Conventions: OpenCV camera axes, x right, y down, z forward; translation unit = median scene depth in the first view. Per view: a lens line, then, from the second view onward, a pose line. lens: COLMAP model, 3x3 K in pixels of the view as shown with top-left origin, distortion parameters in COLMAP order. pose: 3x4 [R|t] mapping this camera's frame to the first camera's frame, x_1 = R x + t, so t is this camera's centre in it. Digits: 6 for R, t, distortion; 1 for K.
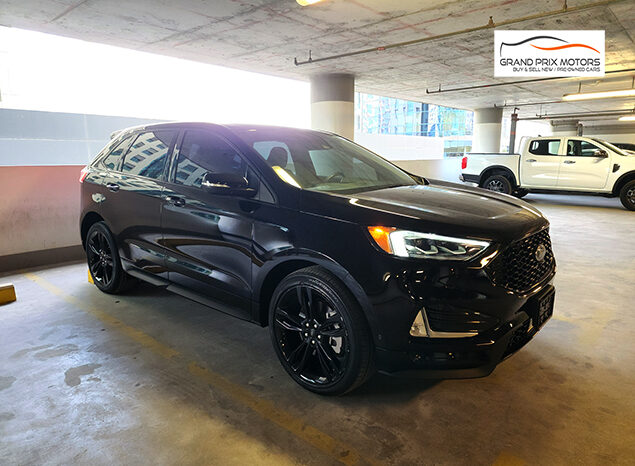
lens RADIAL K [[434.2, 0, 311.8], [0, 434.2, 230.8], [0, 0, 1]] dist [0.038528, -0.032441]
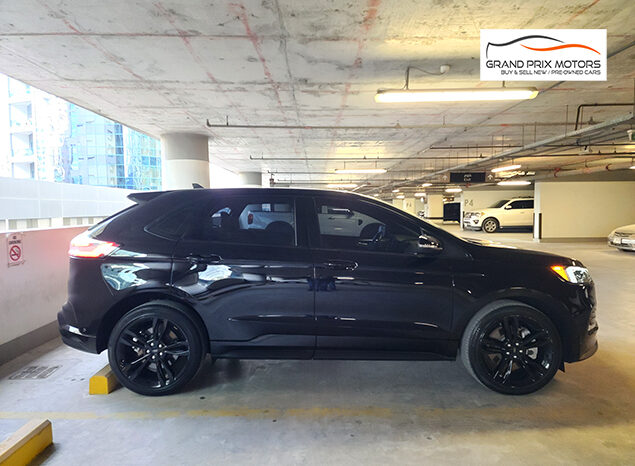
lens RADIAL K [[434.2, 0, 317.9], [0, 434.2, 231.8], [0, 0, 1]] dist [0.038528, -0.032441]
pose [[0.738673, -0.031862, 0.673311, -0.321089], [0.111545, 0.990889, -0.075483, -0.022923], [-0.664771, 0.130861, 0.735497, 0.083107]]
